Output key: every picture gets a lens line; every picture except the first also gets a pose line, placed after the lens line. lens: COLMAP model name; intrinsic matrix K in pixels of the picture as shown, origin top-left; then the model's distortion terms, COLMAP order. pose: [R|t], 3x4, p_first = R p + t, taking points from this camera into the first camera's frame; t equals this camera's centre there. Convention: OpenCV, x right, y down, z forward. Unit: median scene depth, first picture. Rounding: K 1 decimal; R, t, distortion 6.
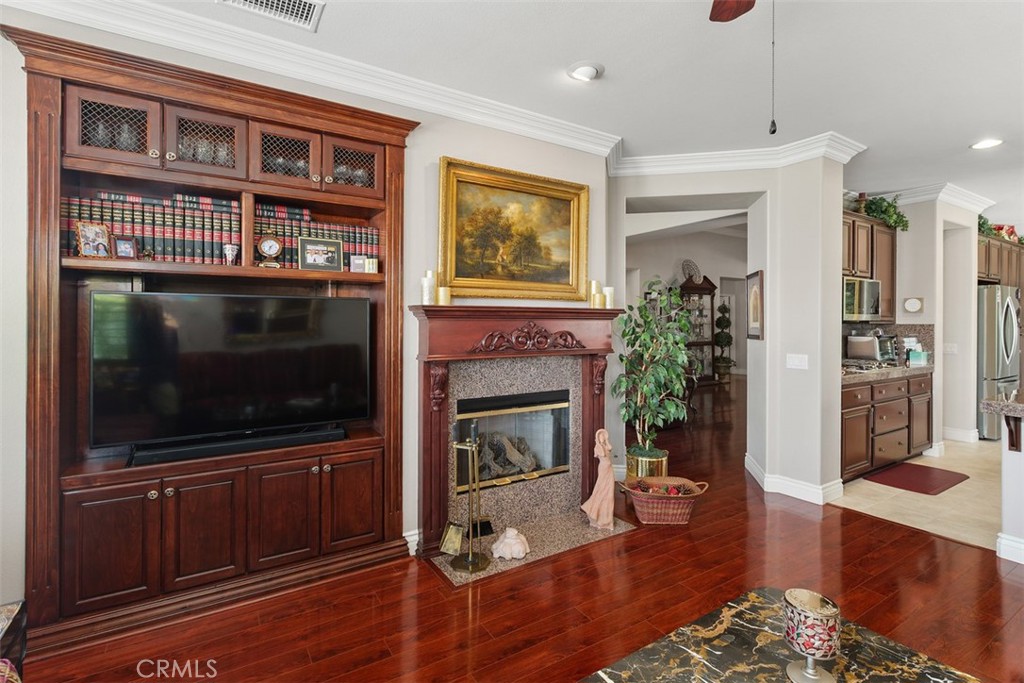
lens RADIAL K [[476.4, 0, 530.8], [0, 476.4, 324.0], [0, 0, 1]] dist [0.001781, -0.000780]
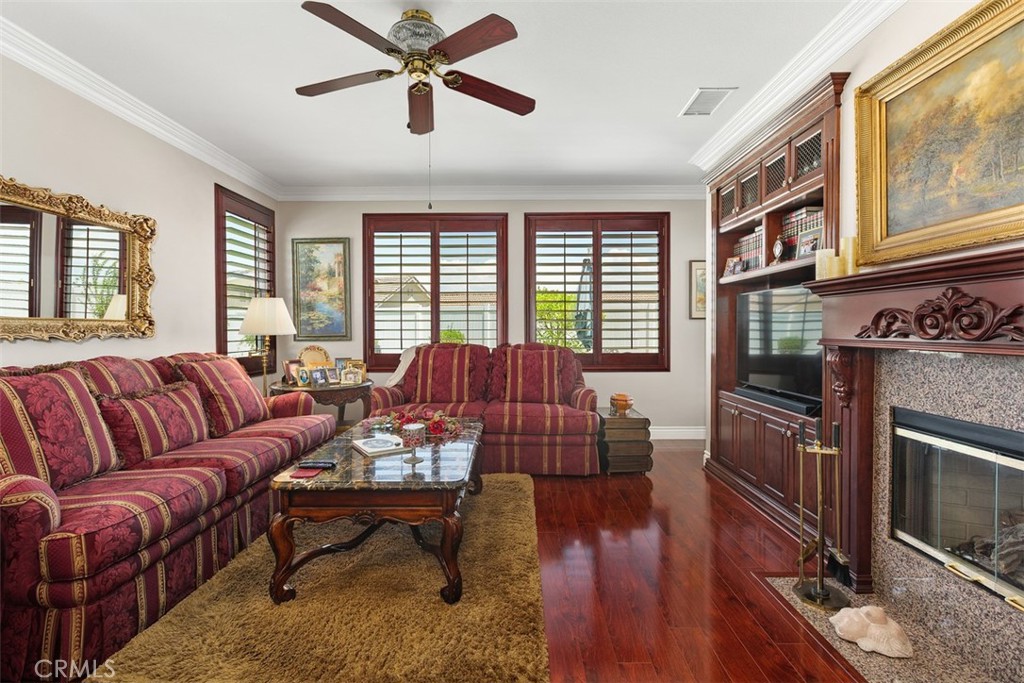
lens RADIAL K [[476.4, 0, 513.4], [0, 476.4, 333.2], [0, 0, 1]] dist [0.001781, -0.000780]
pose [[-0.555433, 0.007431, -0.831528, 0.754916], [-0.002650, 0.999939, 0.010706, 0.043787], [0.831557, 0.008150, -0.555380, 0.920758]]
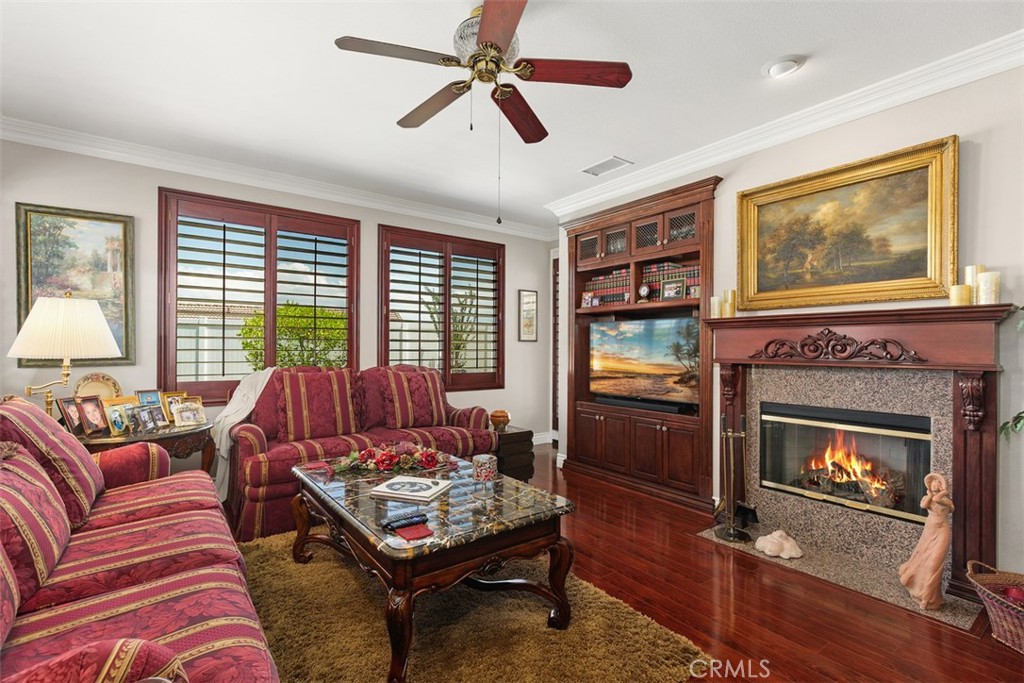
lens RADIAL K [[476.4, 0, 513.1], [0, 476.4, 345.6], [0, 0, 1]] dist [0.001781, -0.000780]
pose [[0.072345, -0.007035, -0.997355, 0.913164], [-0.009112, 0.999929, -0.007714, 0.042645], [0.997338, 0.009646, 0.072276, 0.338732]]
